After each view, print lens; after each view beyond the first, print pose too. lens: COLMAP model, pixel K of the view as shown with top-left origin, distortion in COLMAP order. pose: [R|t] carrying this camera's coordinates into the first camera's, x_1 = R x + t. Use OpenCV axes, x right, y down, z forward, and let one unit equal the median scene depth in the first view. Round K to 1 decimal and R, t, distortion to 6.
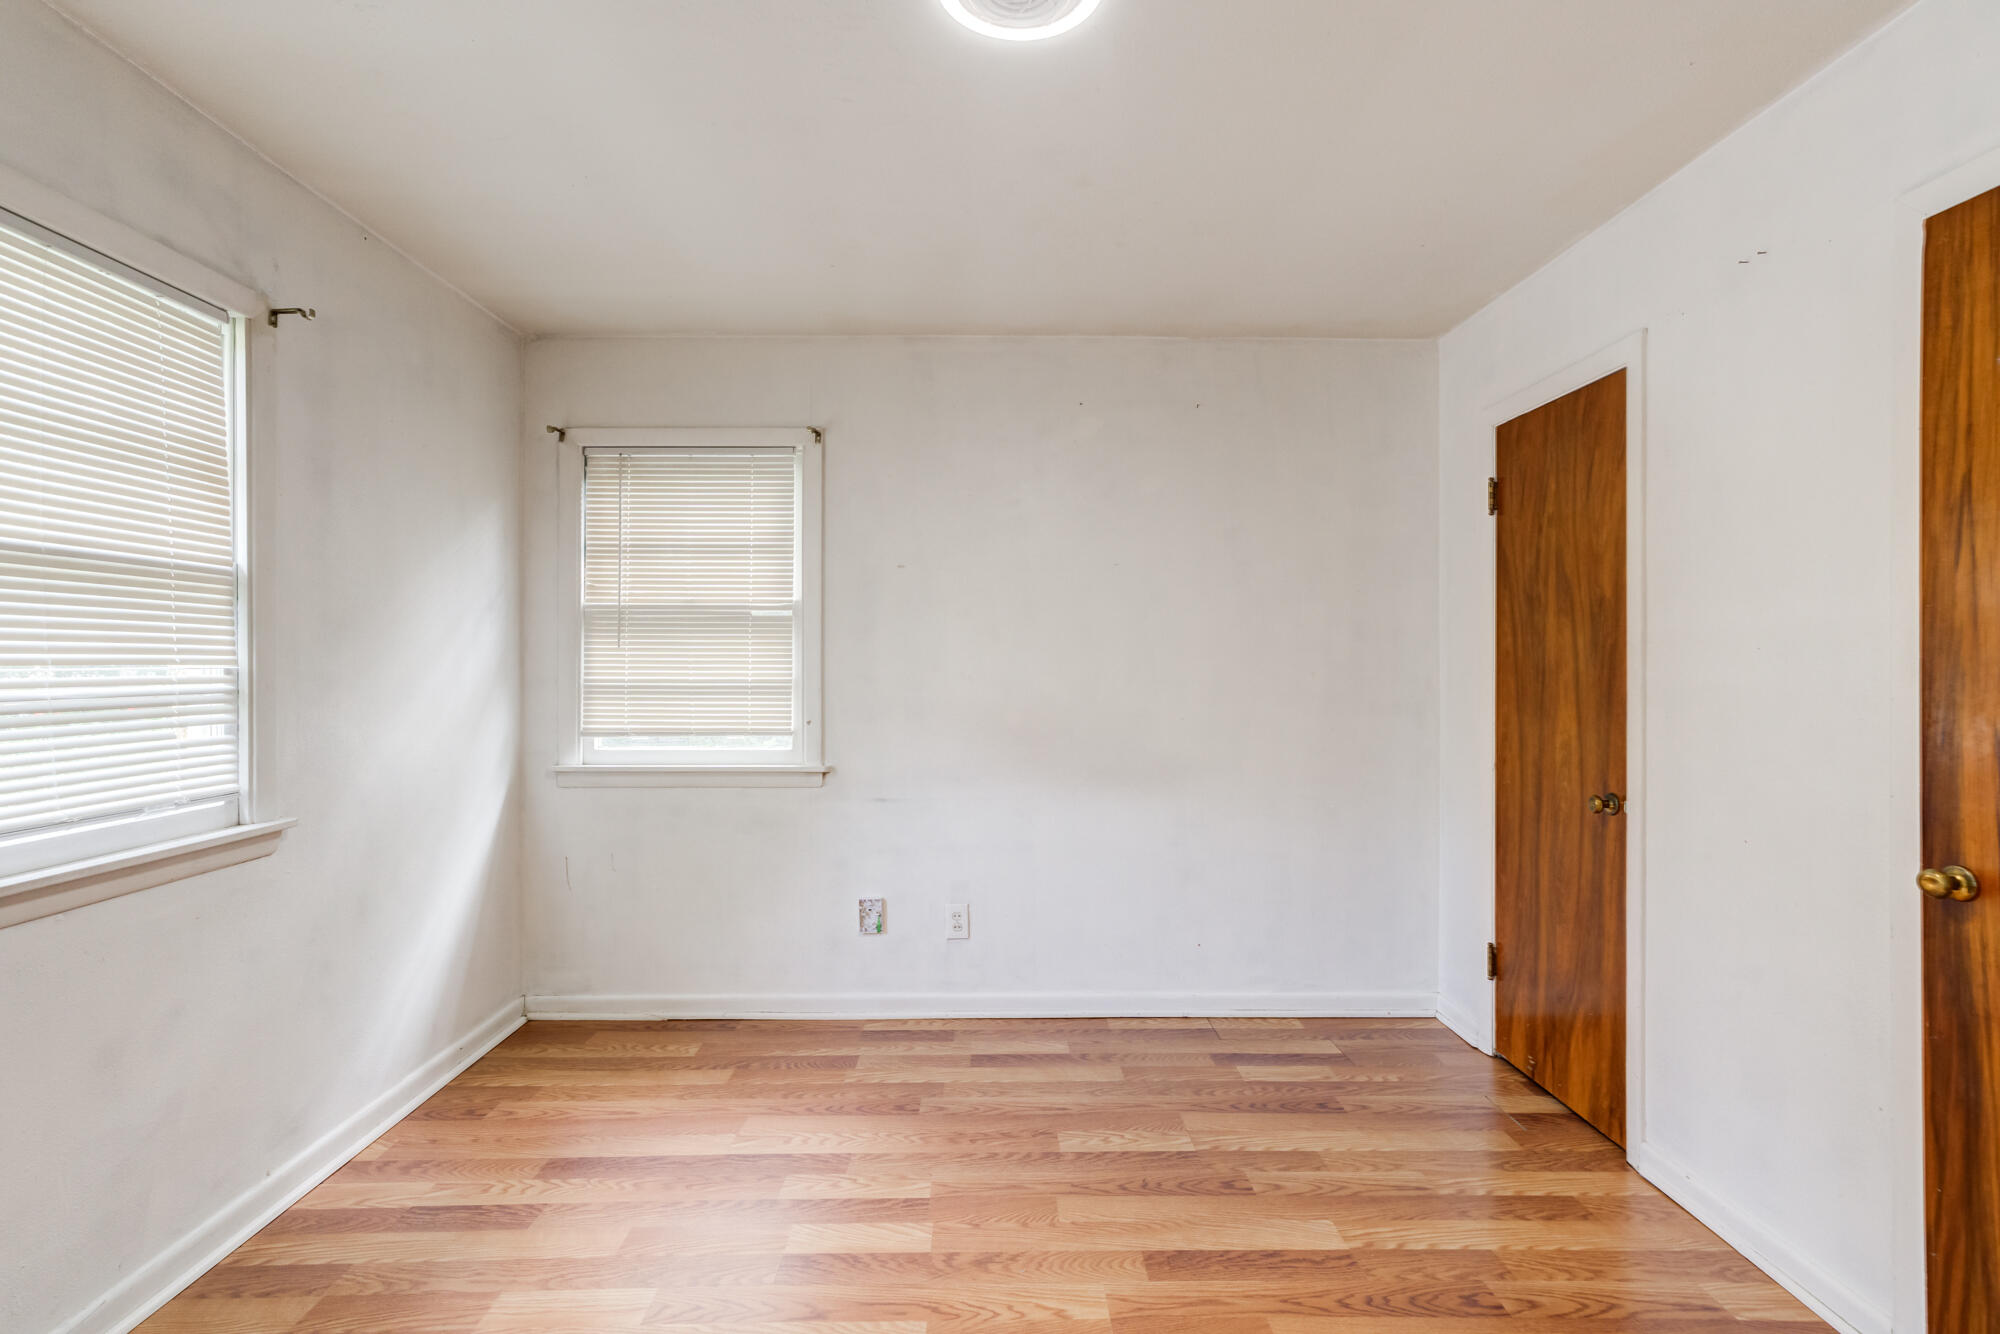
lens RADIAL K [[925.7, 0, 993.0], [0, 925.7, 675.5], [0, 0, 1]] dist [-0.011343, 0.013952]
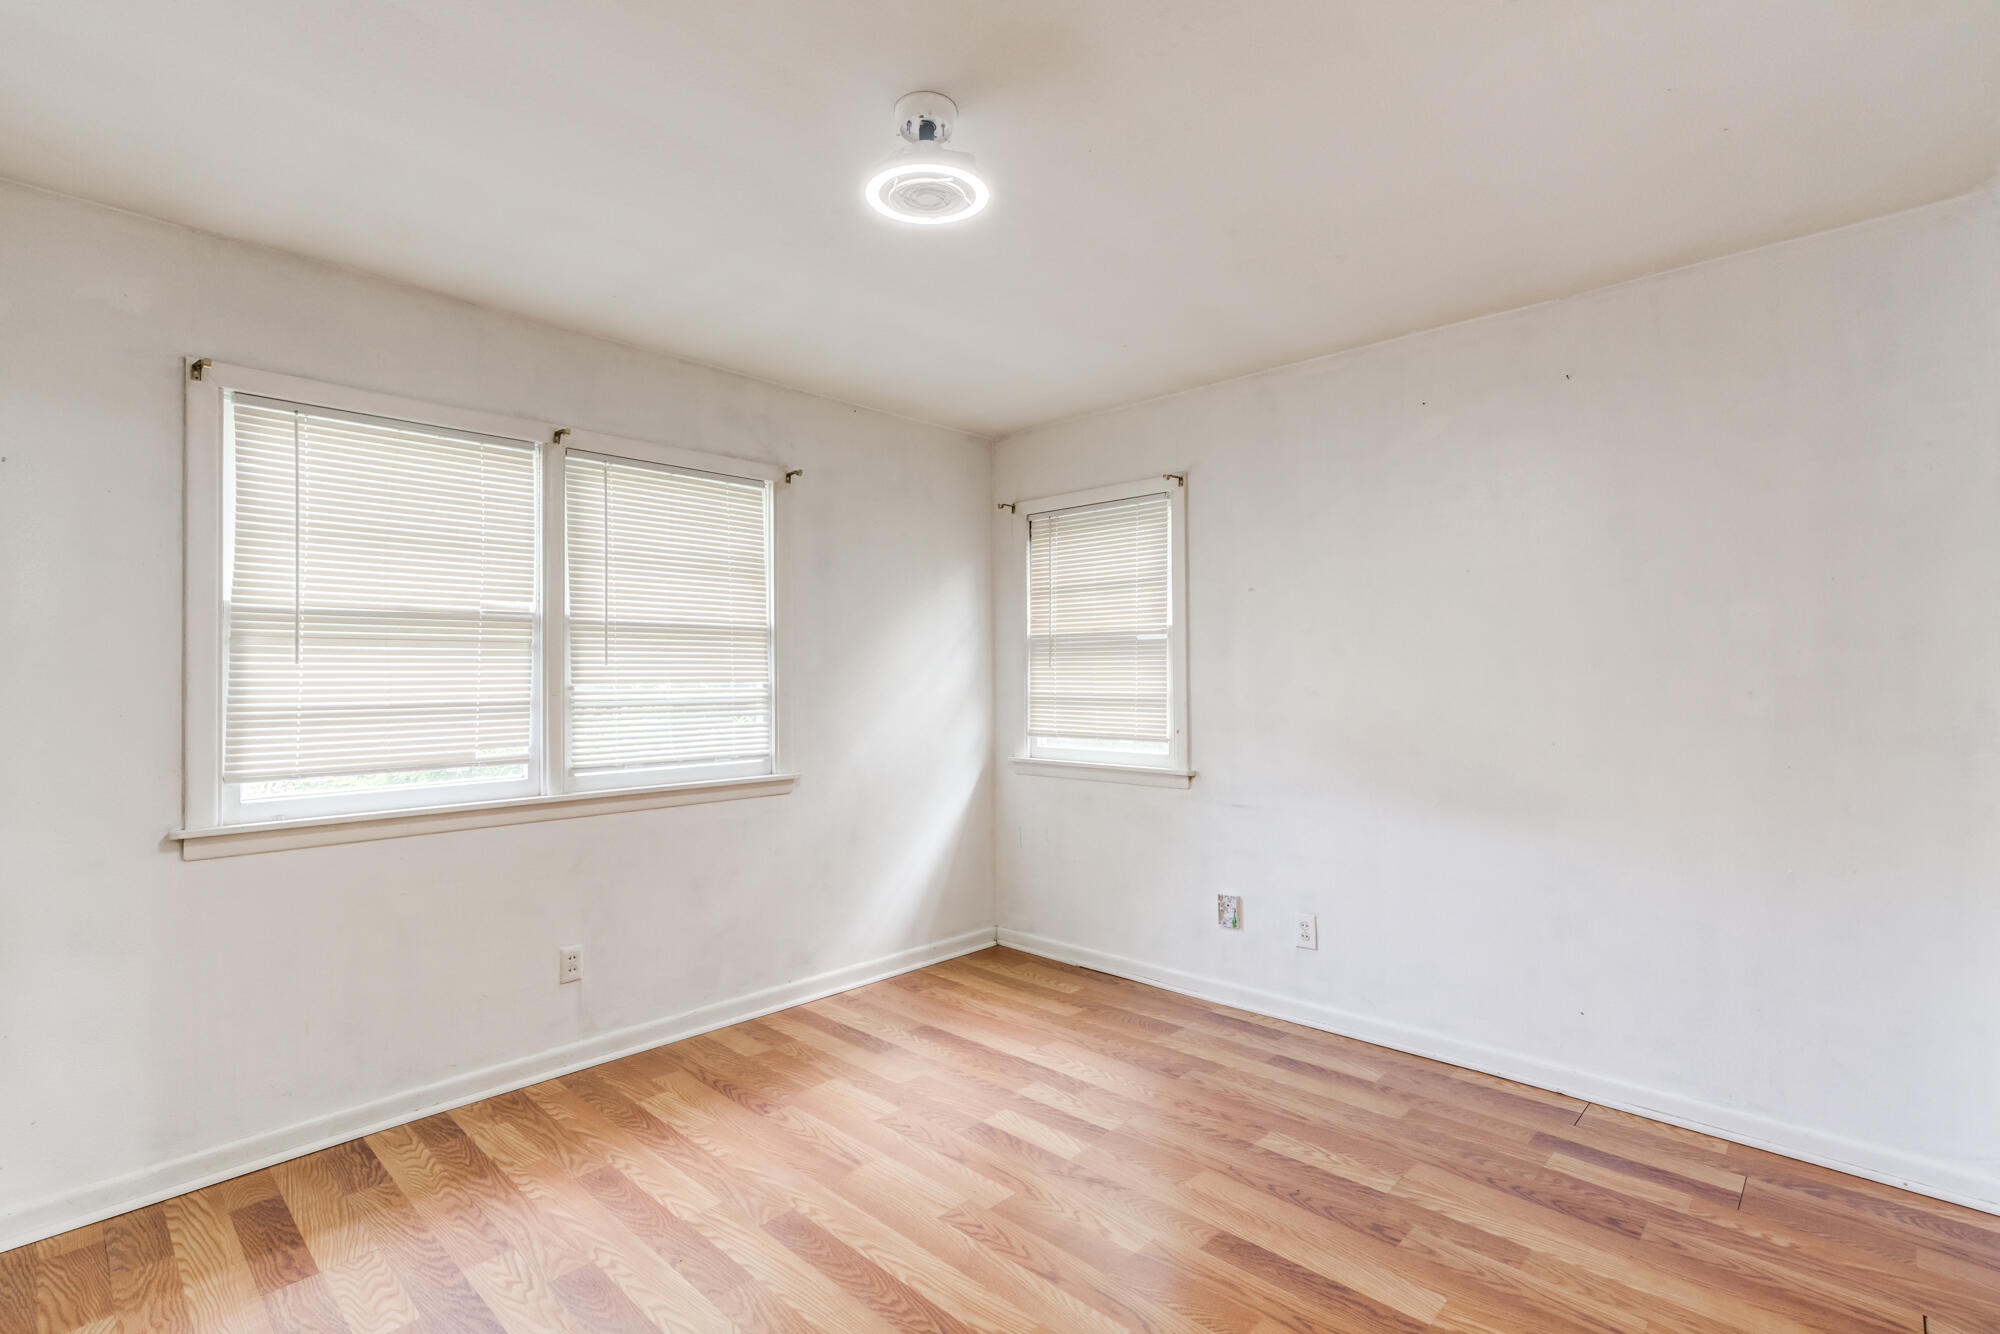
lens RADIAL K [[886.3, 0, 966.9], [0, 886.3, 685.2], [0, 0, 1]] dist [-0.013337, 0.011690]
pose [[0.723521, 0.001288, -0.690301, 0.414963], [-0.005868, 0.999974, -0.004284, -0.000071], [0.690277, 0.007151, 0.723510, 0.034432]]
